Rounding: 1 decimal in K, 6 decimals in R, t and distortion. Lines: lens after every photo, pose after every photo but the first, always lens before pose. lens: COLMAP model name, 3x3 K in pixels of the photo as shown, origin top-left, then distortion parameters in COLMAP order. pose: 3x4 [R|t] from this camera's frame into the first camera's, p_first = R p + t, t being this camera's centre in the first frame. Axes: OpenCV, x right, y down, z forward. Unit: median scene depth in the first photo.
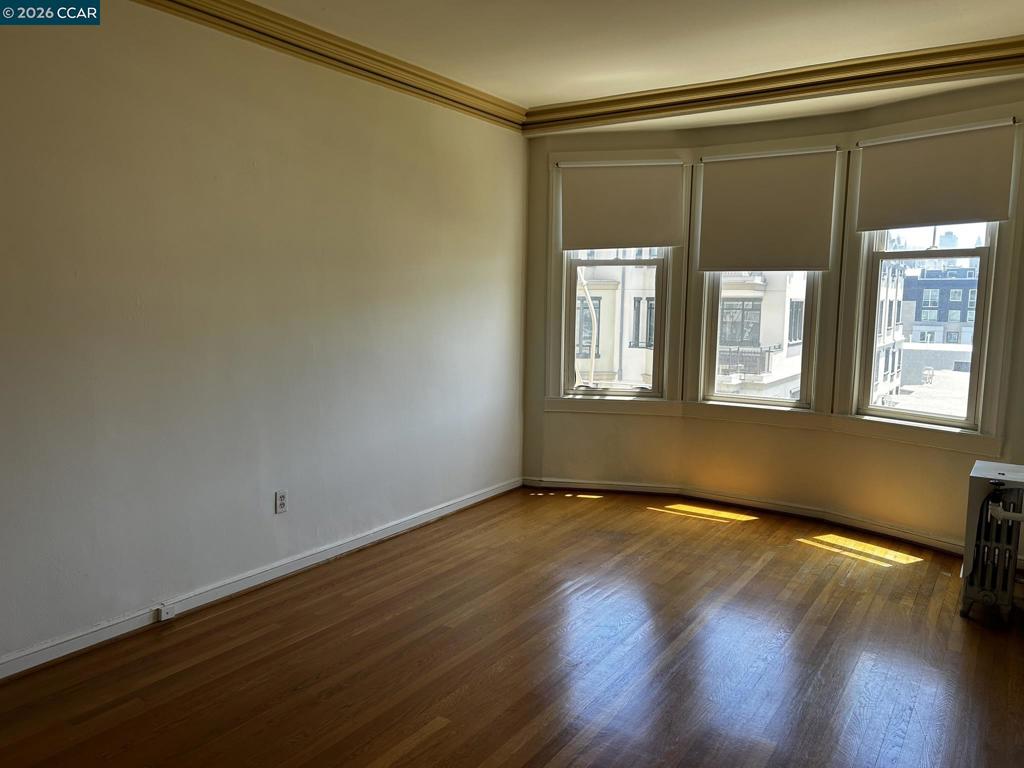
lens RADIAL K [[771.2, 0, 520.2], [0, 771.2, 381.5], [0, 0, 1]] dist [0.058131, -0.033287]
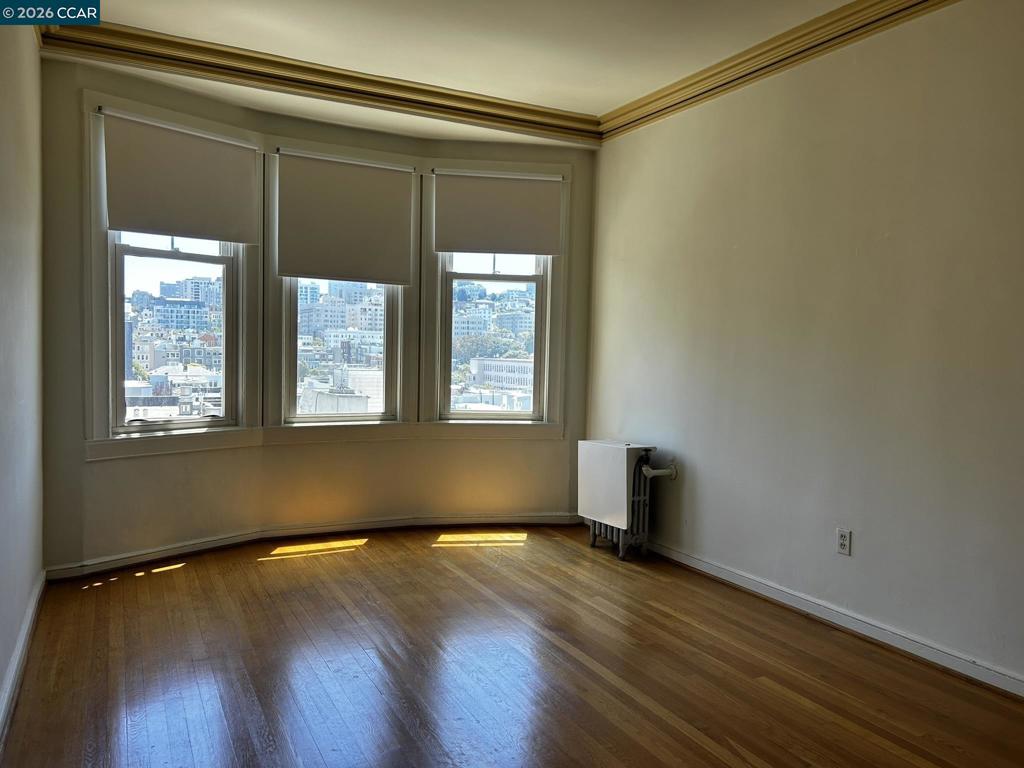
lens RADIAL K [[771.2, 0, 519.3], [0, 771.2, 380.9], [0, 0, 1]] dist [0.058131, -0.033287]
pose [[0.486388, -0.037988, 0.872917, -0.430612], [0.079007, 0.996874, -0.000640, -0.002350], [-0.870163, 0.069278, 0.487869, 0.364652]]
